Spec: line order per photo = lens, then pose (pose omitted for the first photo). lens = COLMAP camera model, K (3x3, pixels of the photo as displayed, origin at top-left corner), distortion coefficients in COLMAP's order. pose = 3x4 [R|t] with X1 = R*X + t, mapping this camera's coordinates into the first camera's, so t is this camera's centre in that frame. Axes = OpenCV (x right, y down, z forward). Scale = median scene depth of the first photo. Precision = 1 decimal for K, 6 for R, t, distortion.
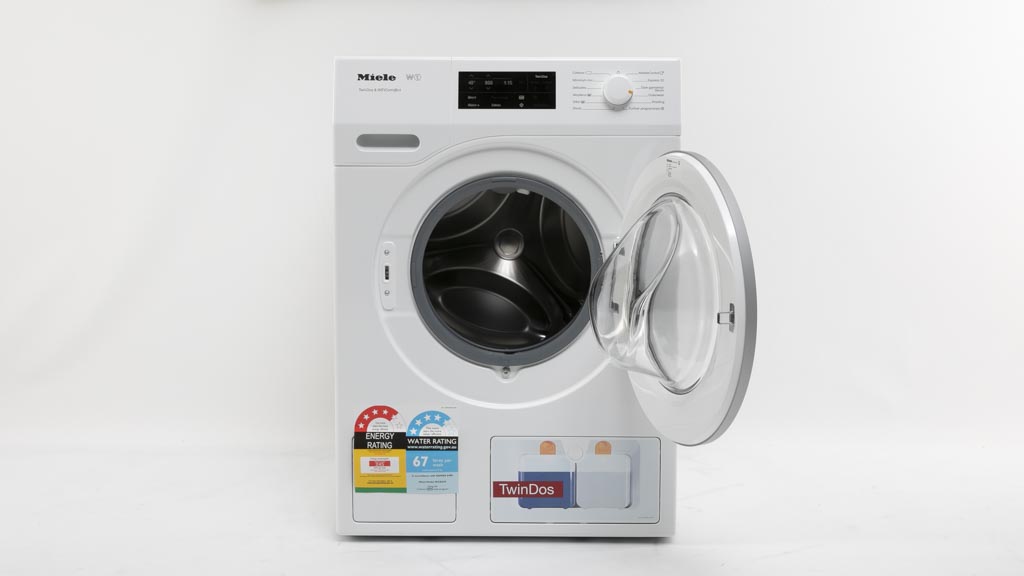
lens RADIAL K [[1373.9, 0, 512.0], [0, 1373.9, 288.0], [0, 0, 1]] dist [-0.018960, -0.023118]
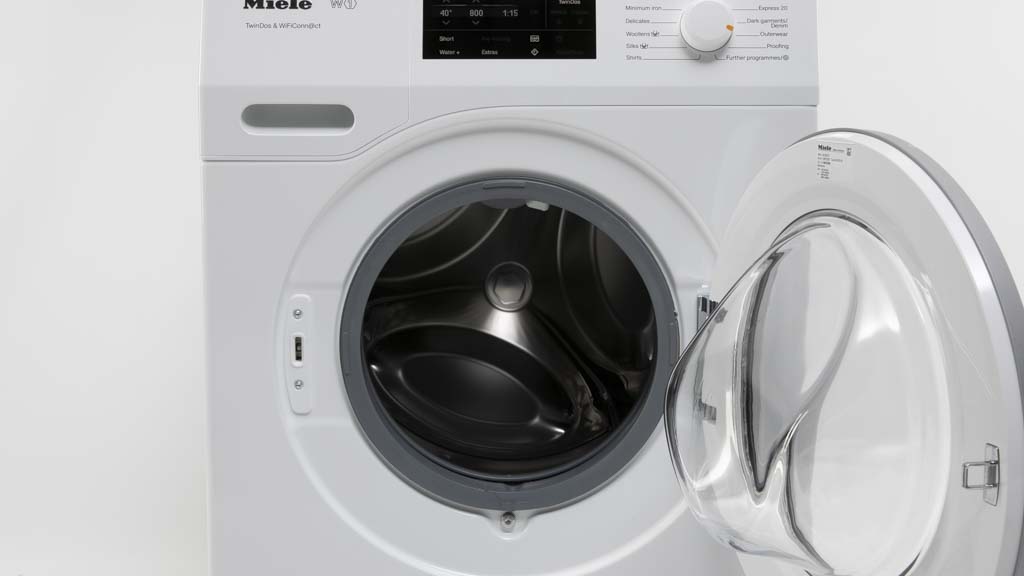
lens RADIAL K [[1373.9, 0, 512.0], [0, 1373.9, 288.0], [0, 0, 1]] dist [-0.018960, -0.023118]
pose [[0.999927, -0.003150, 0.011699, -0.009392], [0.003163, 0.999994, -0.001115, -0.035715], [-0.011695, 0.001152, 0.999931, 0.435451]]
